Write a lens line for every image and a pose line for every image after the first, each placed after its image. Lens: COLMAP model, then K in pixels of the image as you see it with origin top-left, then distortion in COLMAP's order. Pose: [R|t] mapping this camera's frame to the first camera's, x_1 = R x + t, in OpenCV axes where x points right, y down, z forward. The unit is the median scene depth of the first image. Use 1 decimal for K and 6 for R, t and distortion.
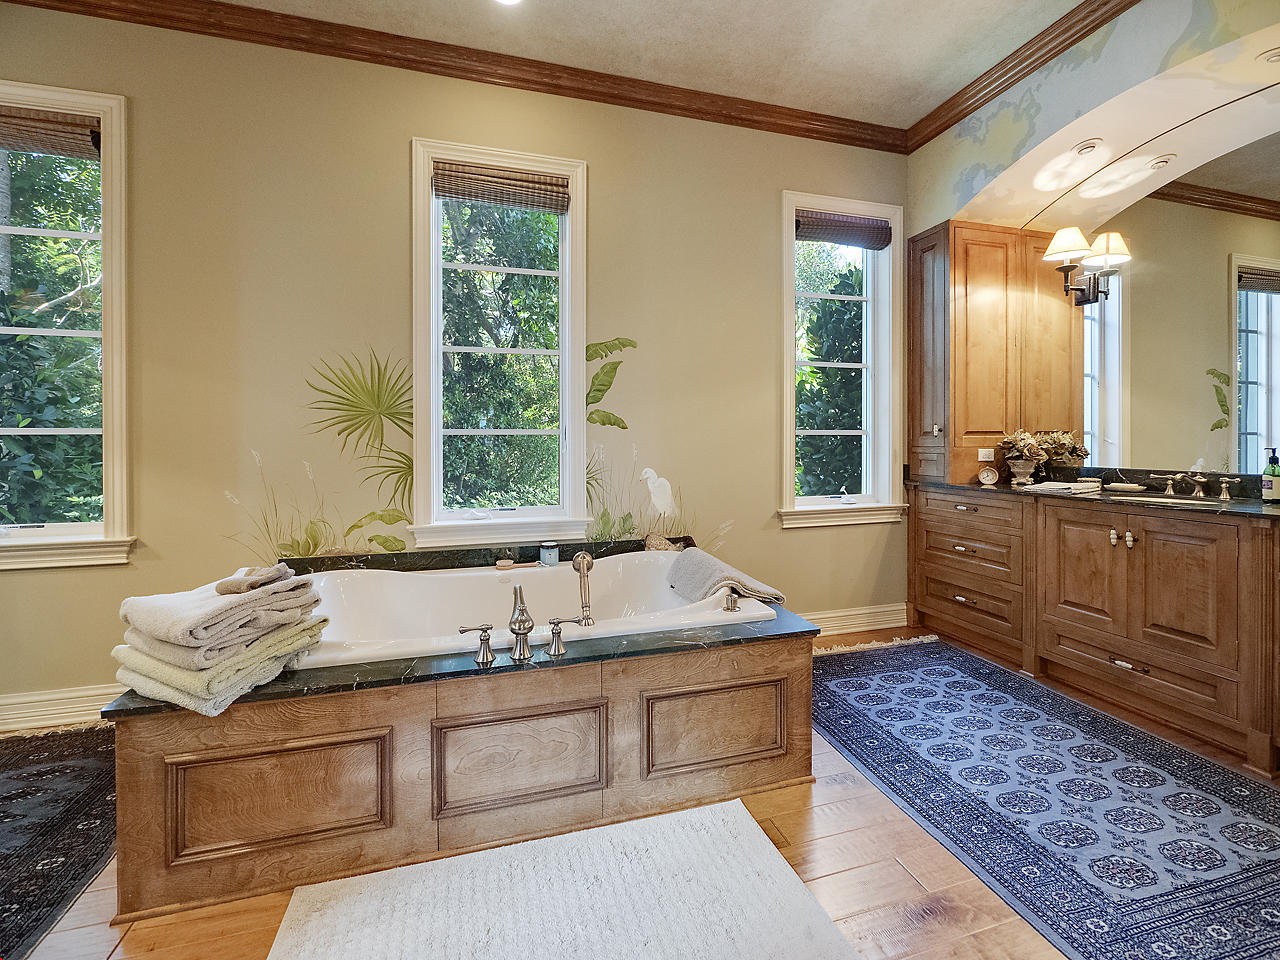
lens RADIAL K [[545.0, 0, 642.9], [0, 545.0, 444.9], [0, 0, 1]] dist [-0.003373, 0.000695]
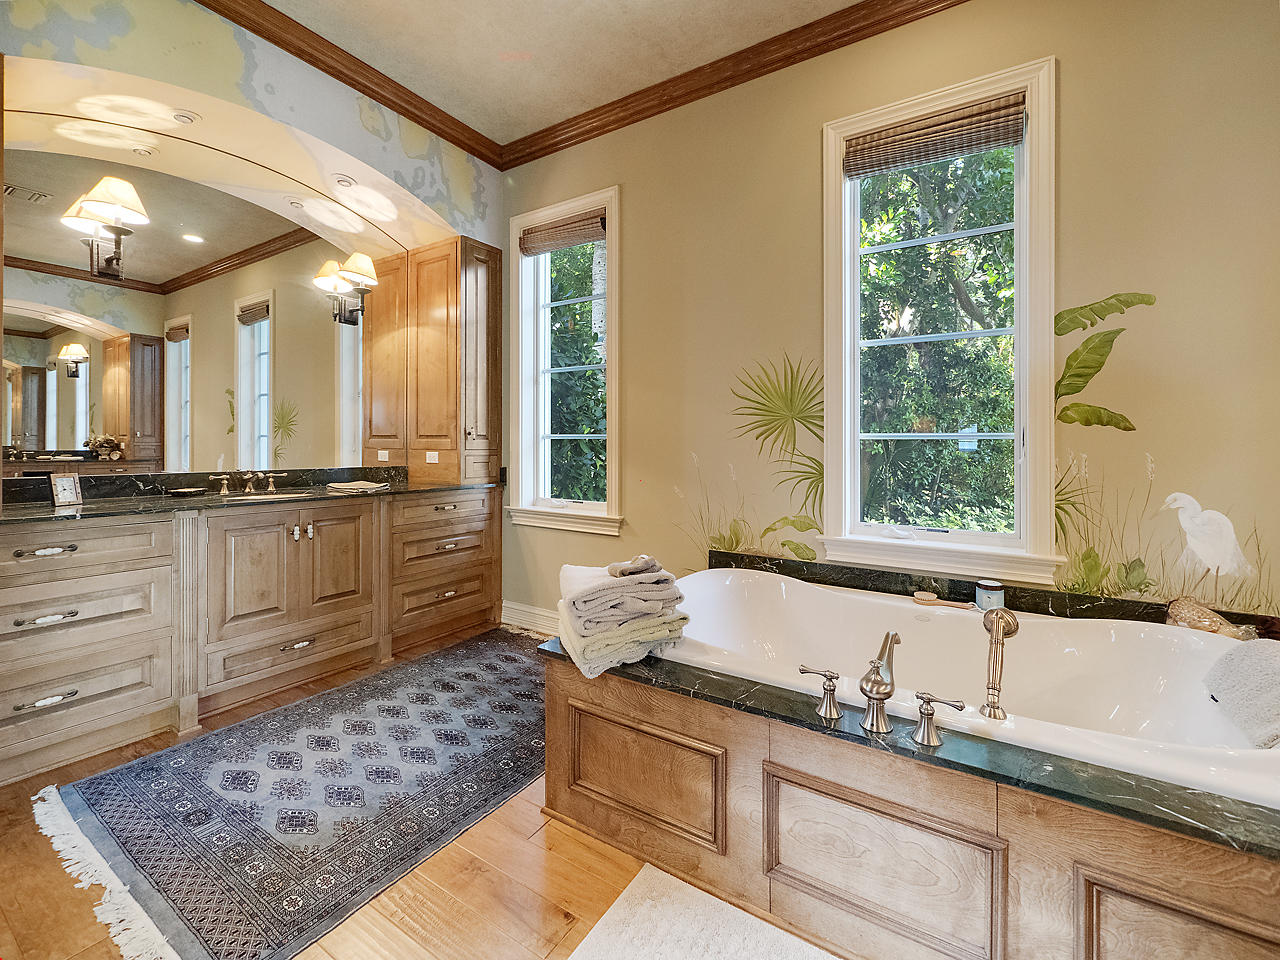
lens RADIAL K [[545.0, 0, 642.9], [0, 545.0, 444.9], [0, 0, 1]] dist [-0.003373, 0.000695]
pose [[0.664261, 0.008258, -0.747455, 0.122500], [-0.015141, 0.999882, -0.002410, -0.002946], [0.747347, 0.012918, 0.664308, 0.226550]]
